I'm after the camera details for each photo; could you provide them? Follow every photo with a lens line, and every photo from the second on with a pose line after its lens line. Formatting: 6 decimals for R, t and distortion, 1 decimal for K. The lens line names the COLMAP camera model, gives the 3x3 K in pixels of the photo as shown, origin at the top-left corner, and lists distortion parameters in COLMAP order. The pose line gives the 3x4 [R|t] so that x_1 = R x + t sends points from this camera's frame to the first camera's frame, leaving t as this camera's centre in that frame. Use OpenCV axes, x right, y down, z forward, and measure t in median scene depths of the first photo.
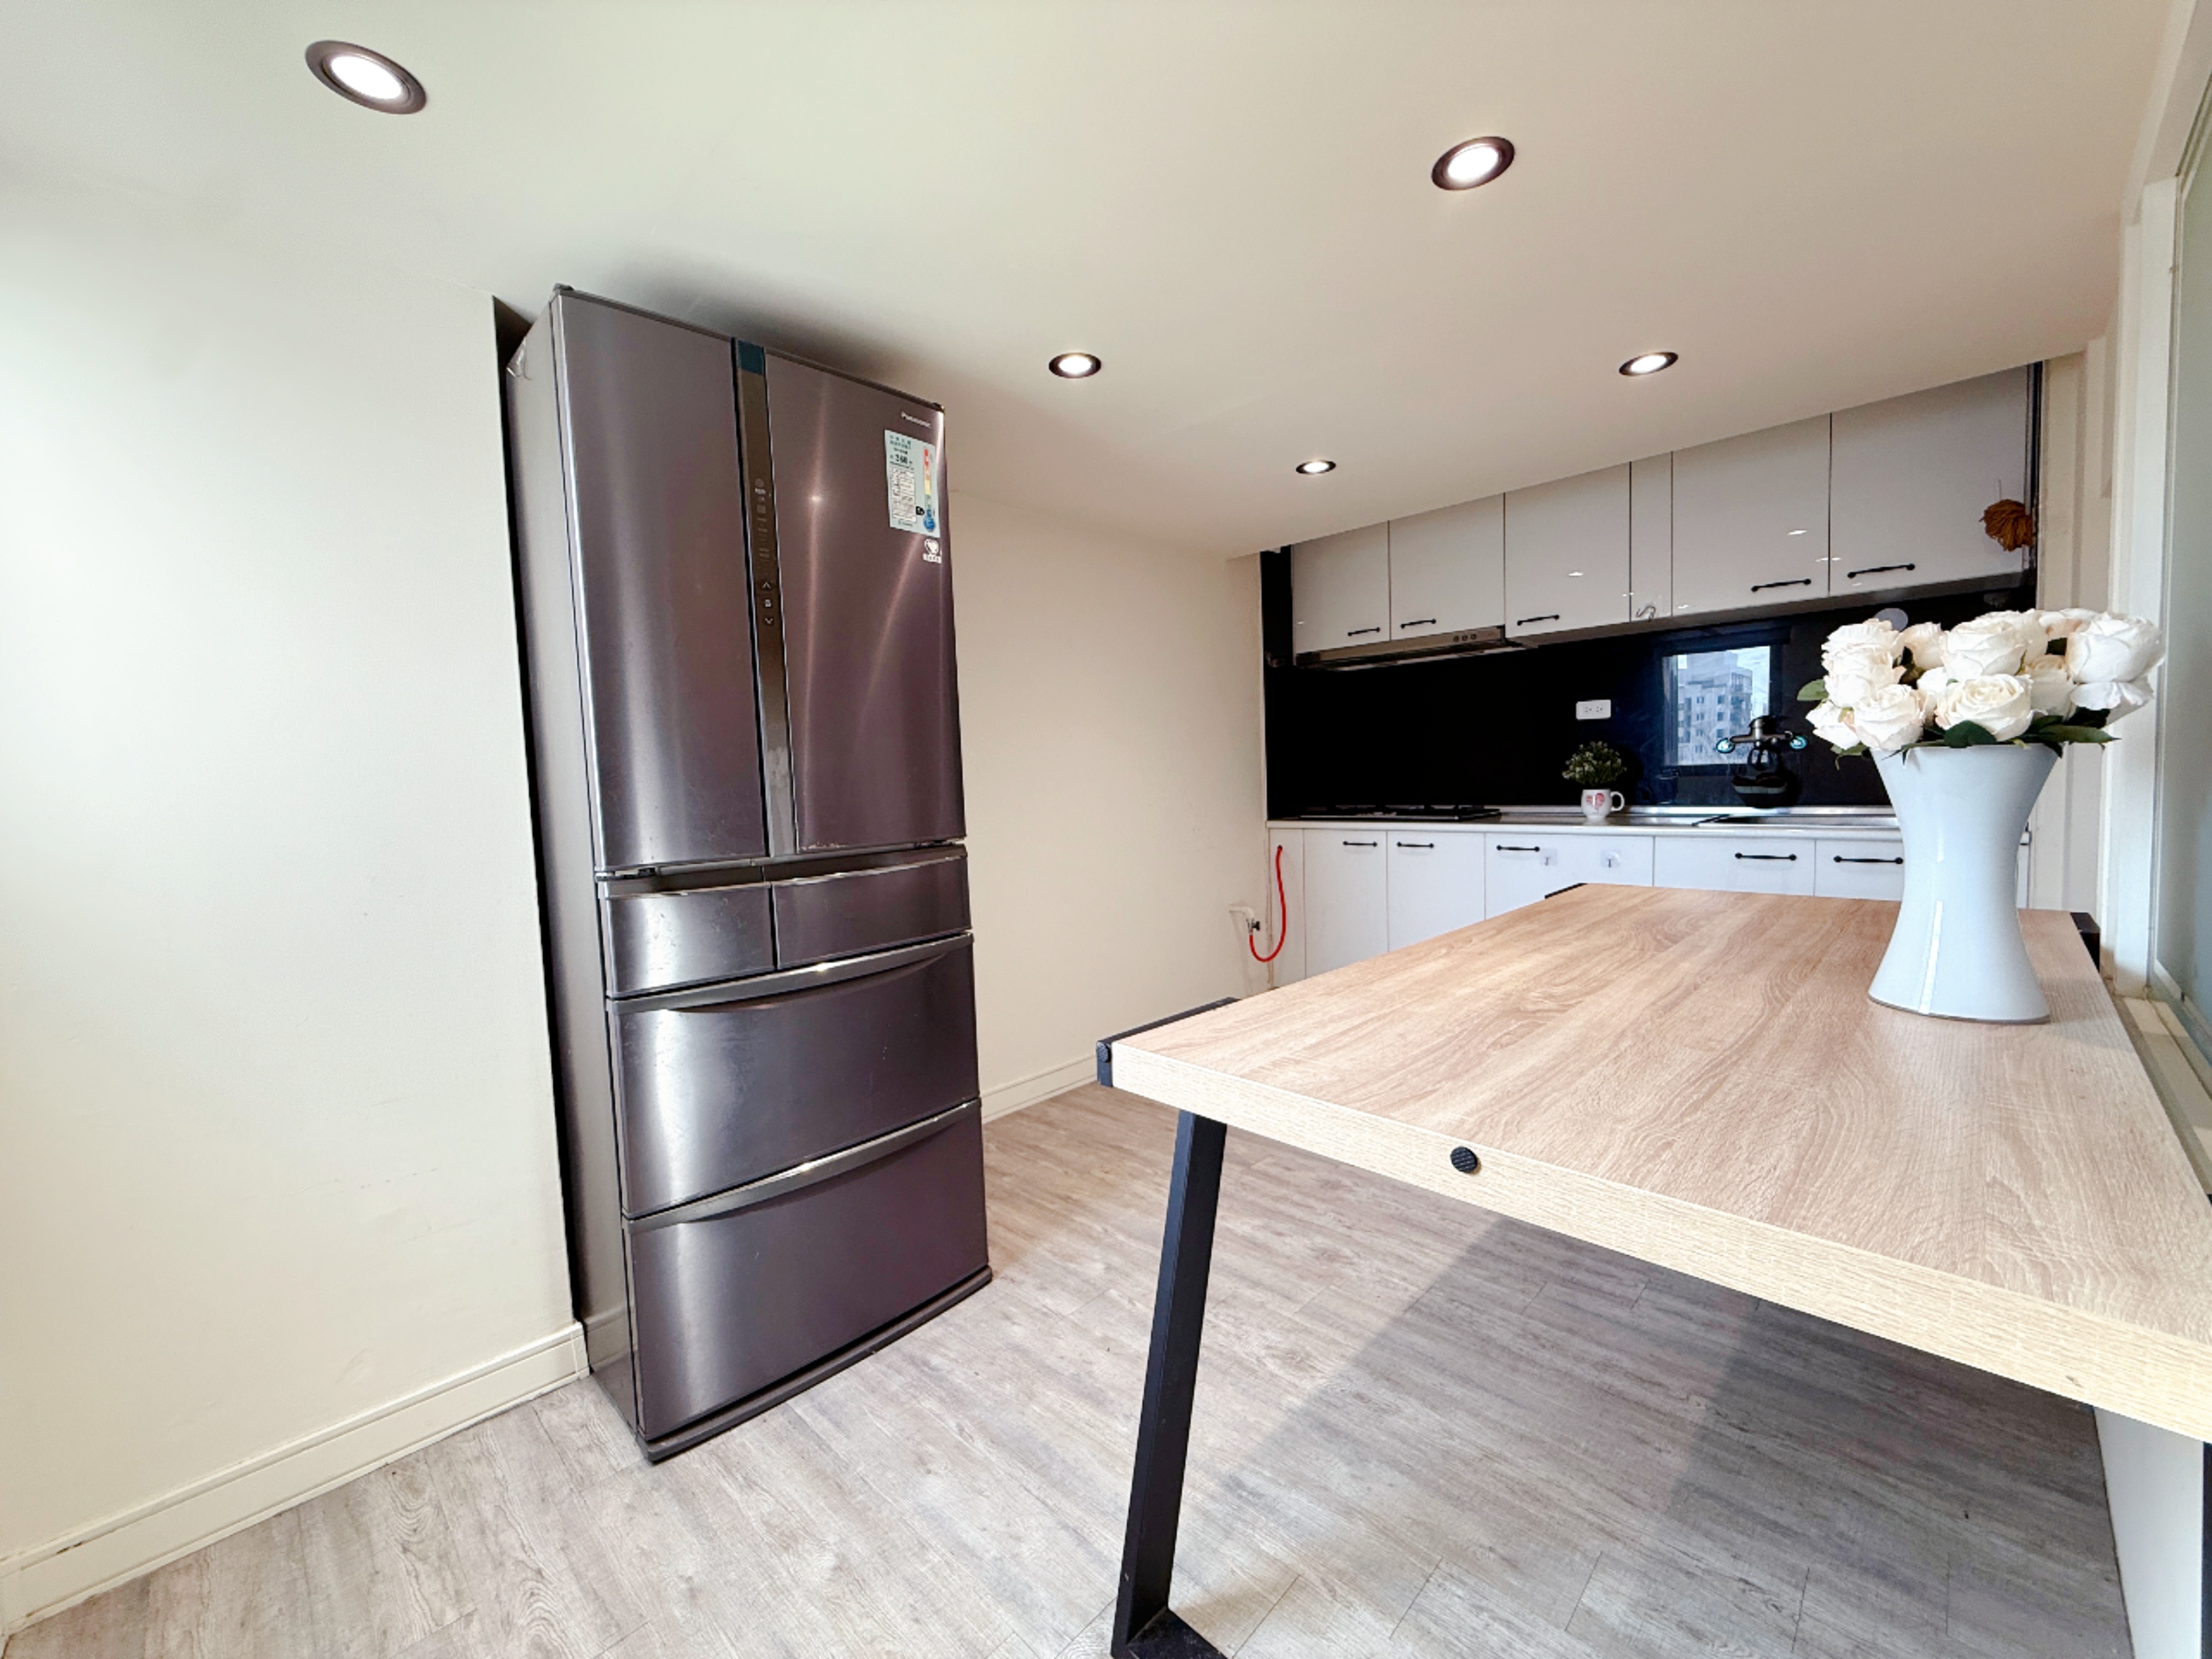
lens RADIAL K [[881.6, 0, 1098.7], [0, 881.6, 831.4], [0, 0, 1]] dist [0.000229, 0.000032]
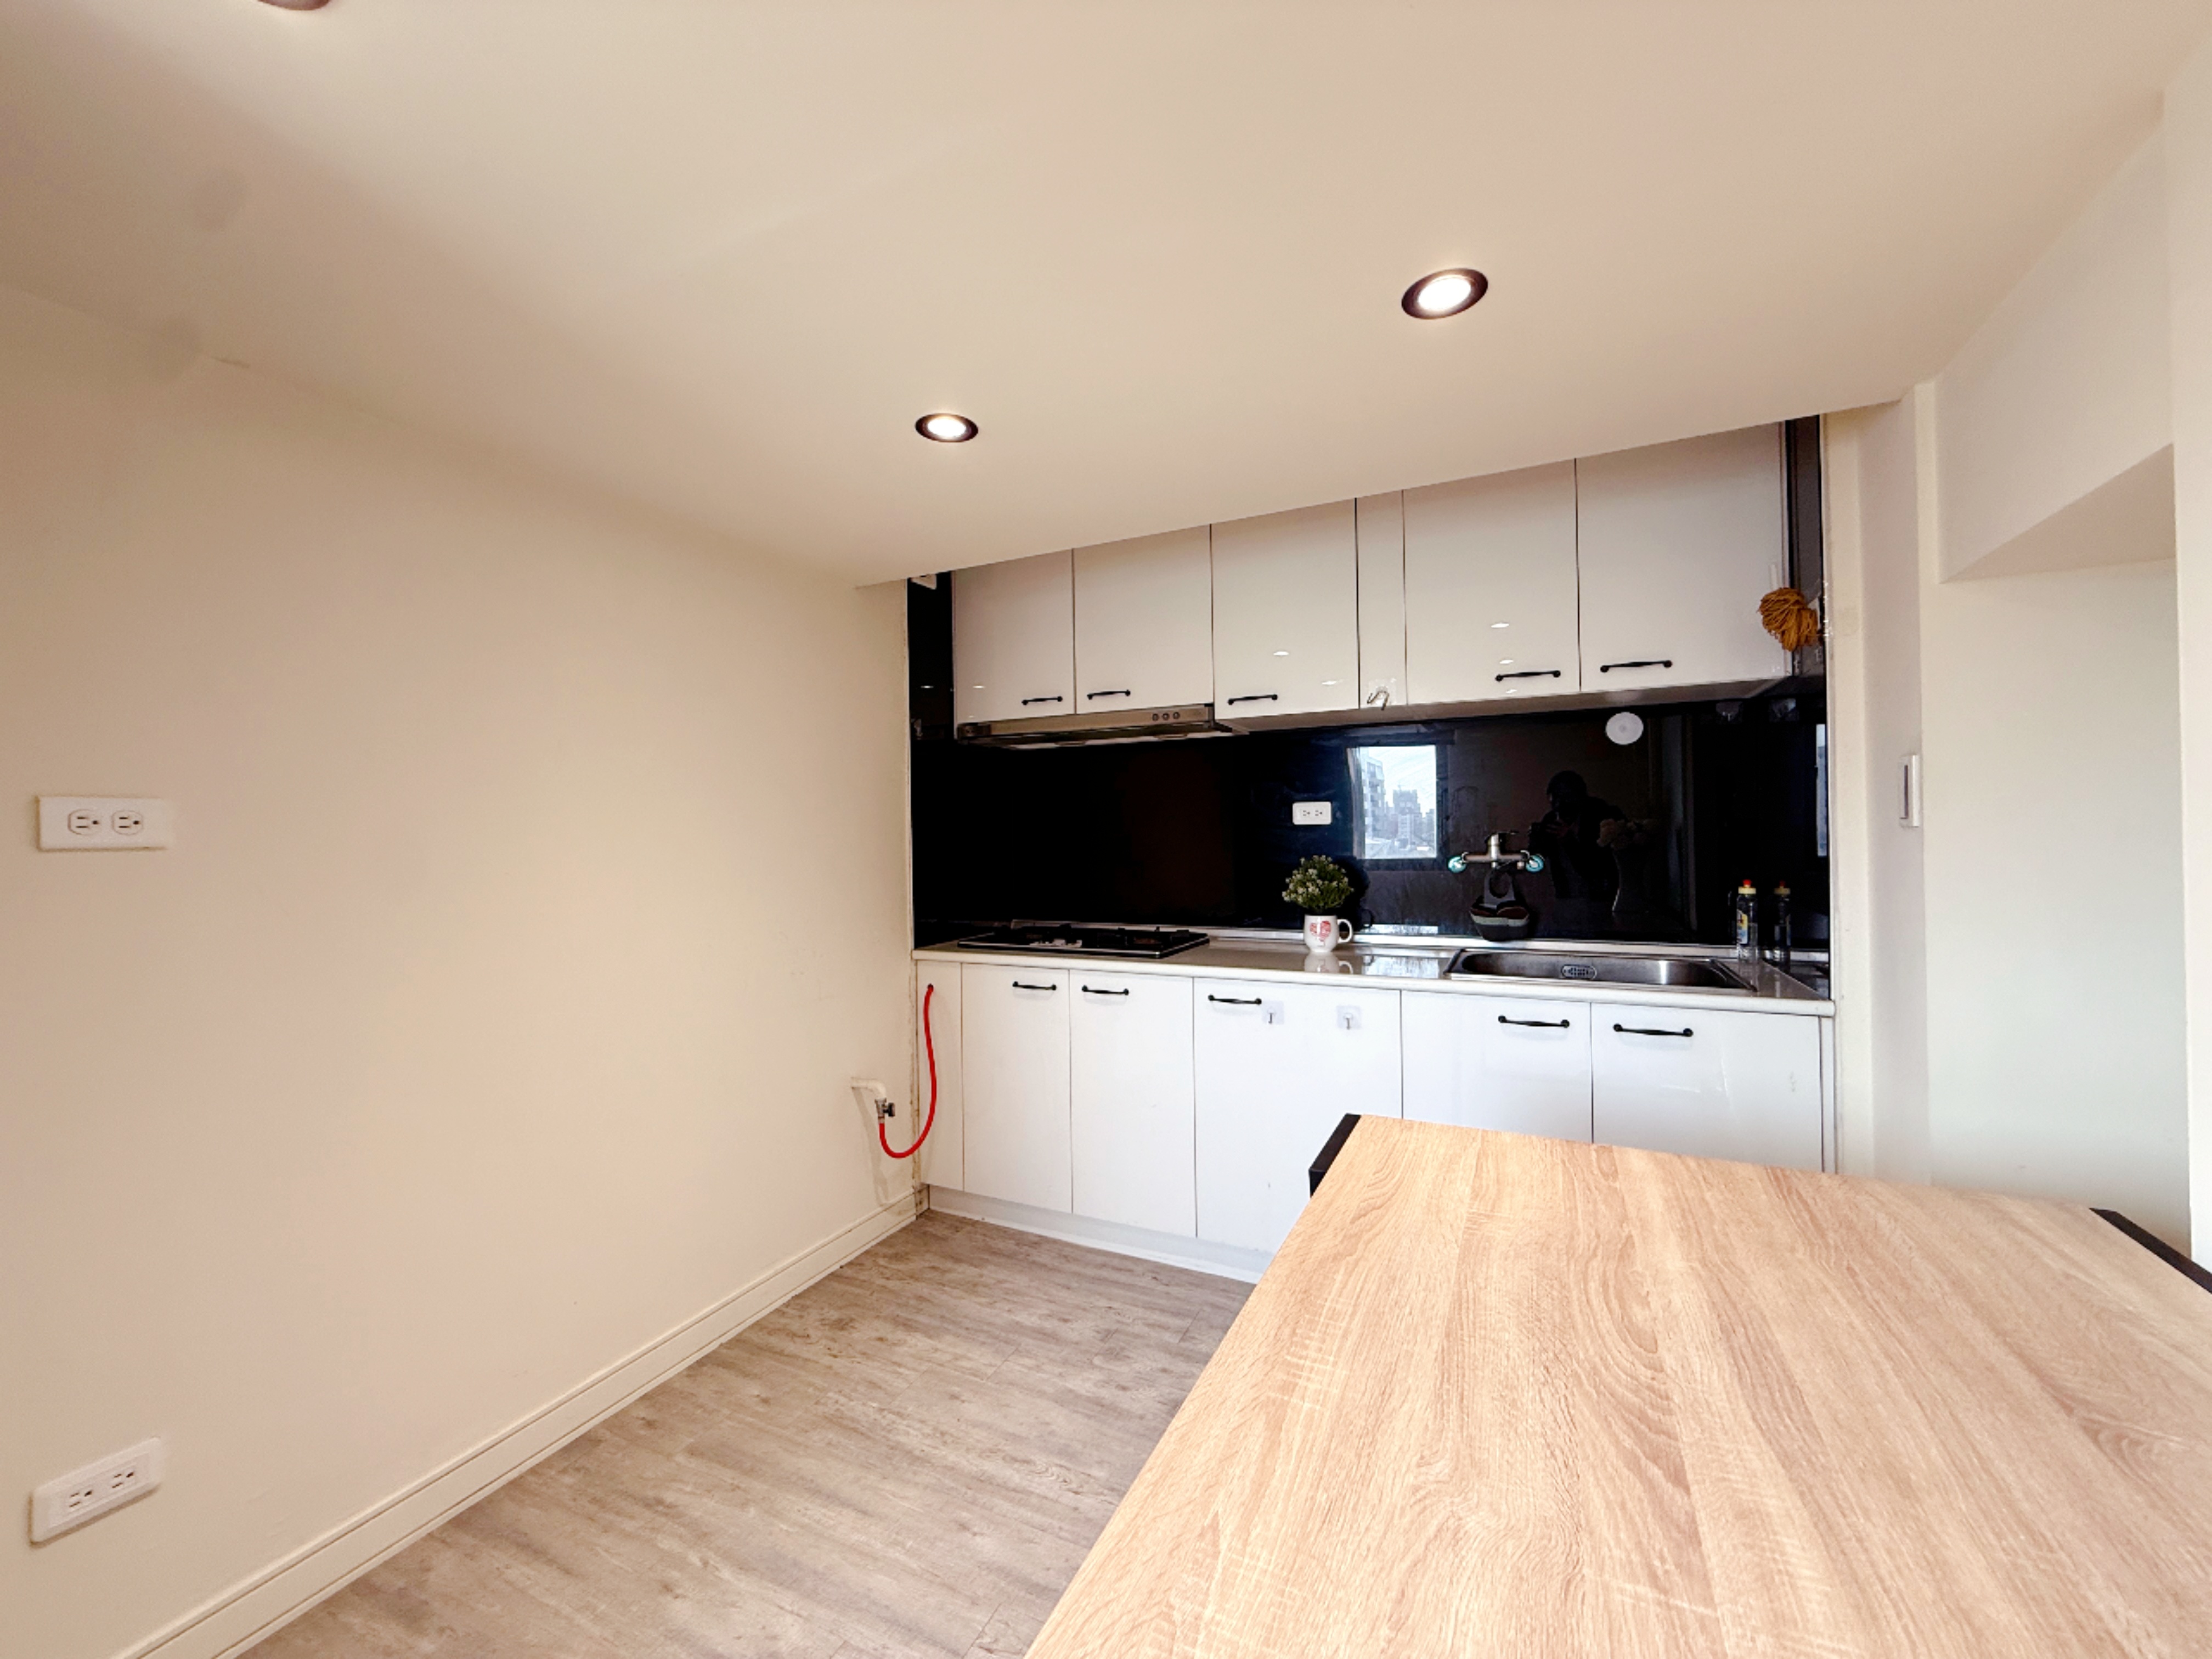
lens RADIAL K [[881.6, 0, 1098.7], [0, 881.6, 831.4], [0, 0, 1]] dist [0.000229, 0.000032]
pose [[0.947819, 0.022685, 0.318002, 0.117777], [0.001691, 0.997094, -0.076168, -0.061015], [-0.318806, 0.072732, 0.945025, 0.300067]]
